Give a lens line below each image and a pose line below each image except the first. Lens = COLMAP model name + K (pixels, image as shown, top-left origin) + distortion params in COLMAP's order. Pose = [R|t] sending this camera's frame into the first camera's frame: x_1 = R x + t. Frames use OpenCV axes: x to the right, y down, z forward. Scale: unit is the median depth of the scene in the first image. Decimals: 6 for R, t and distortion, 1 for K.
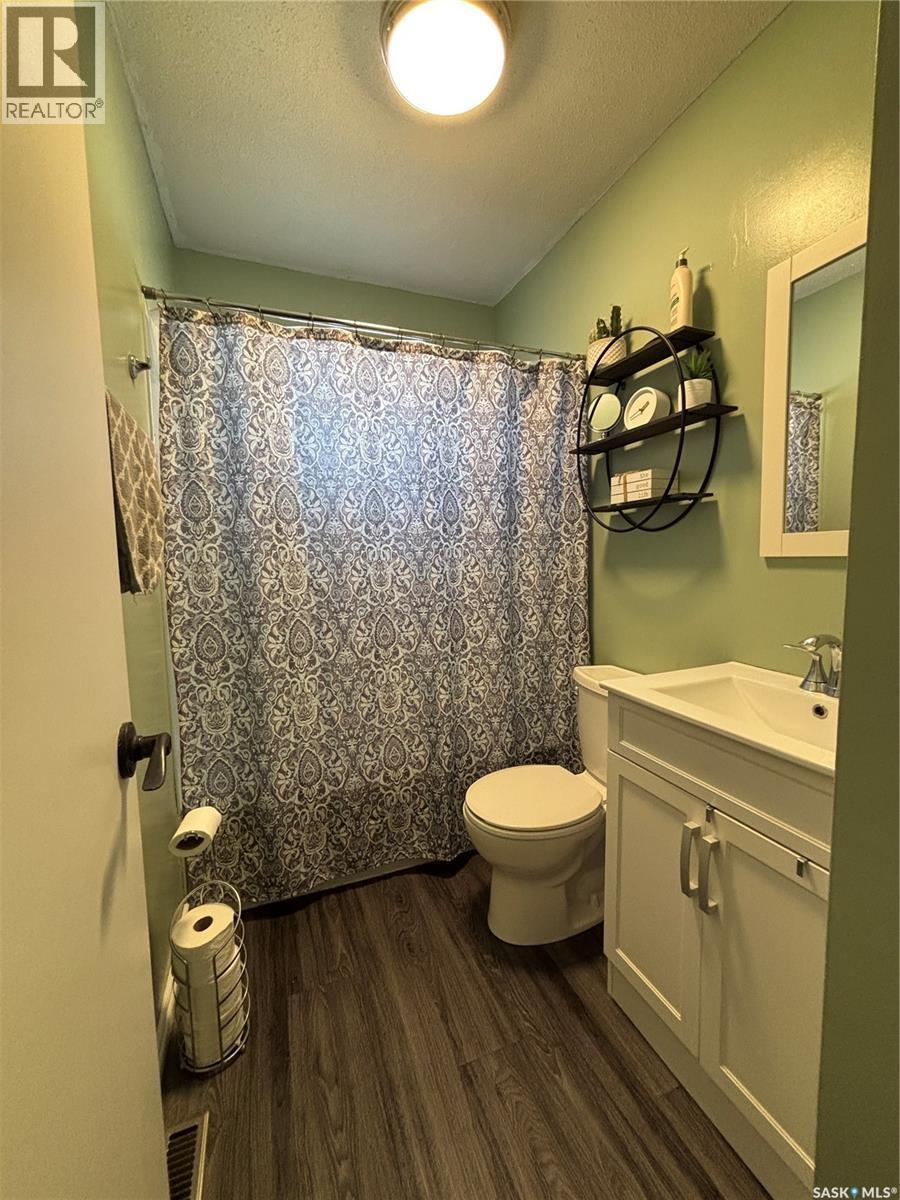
lens RADIAL K [[465.3, 0, 450.0], [0, 465.3, 600.0], [0, 0, 1]] dist [-0.021172, 0.000058]
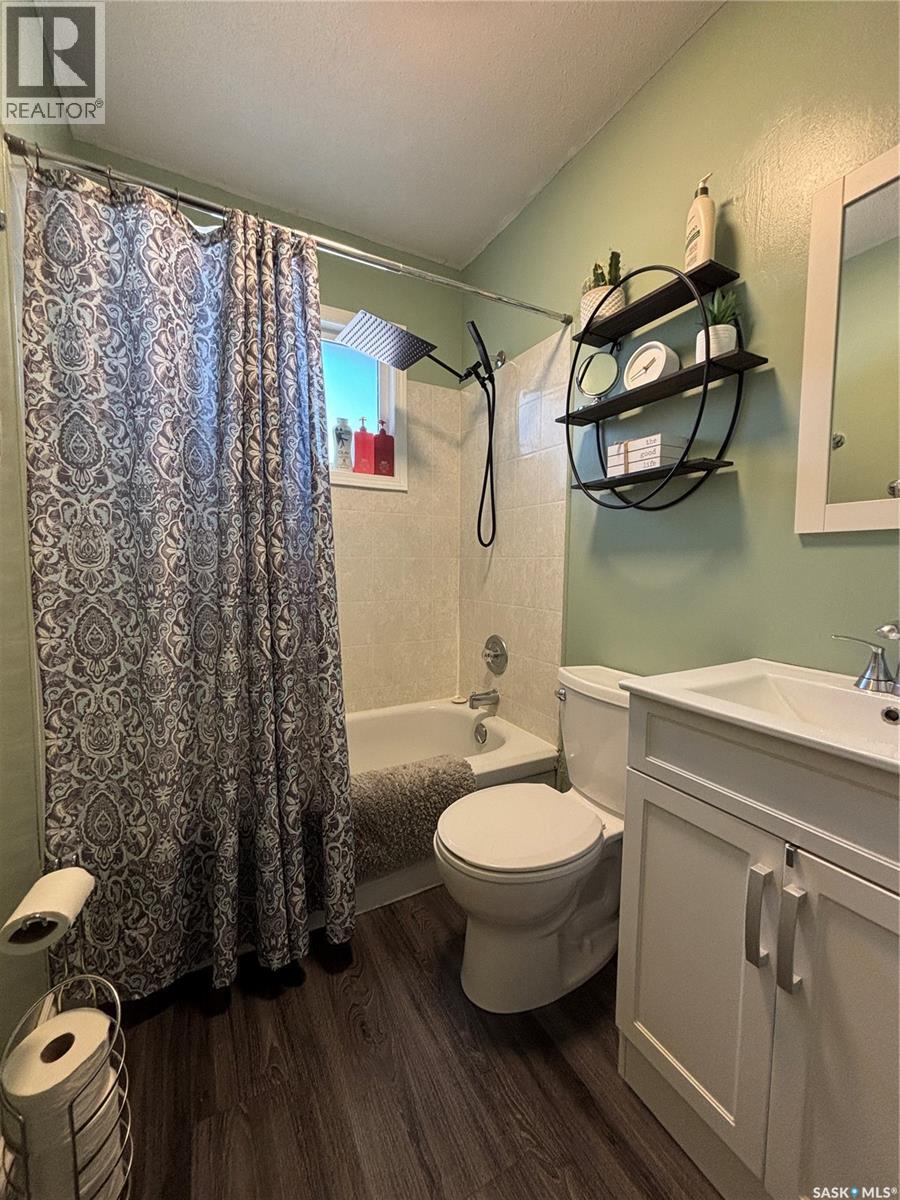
lens RADIAL K [[480.6, 0, 456.3], [0, 480.6, 601.1], [0, 0, 1]] dist [-0.007614, 0.000087]
pose [[0.992084, 0.017870, 0.124298, -0.043563], [-0.016972, 0.999822, -0.008280, 0.040267], [-0.124424, 0.006105, 0.992210, 0.171896]]
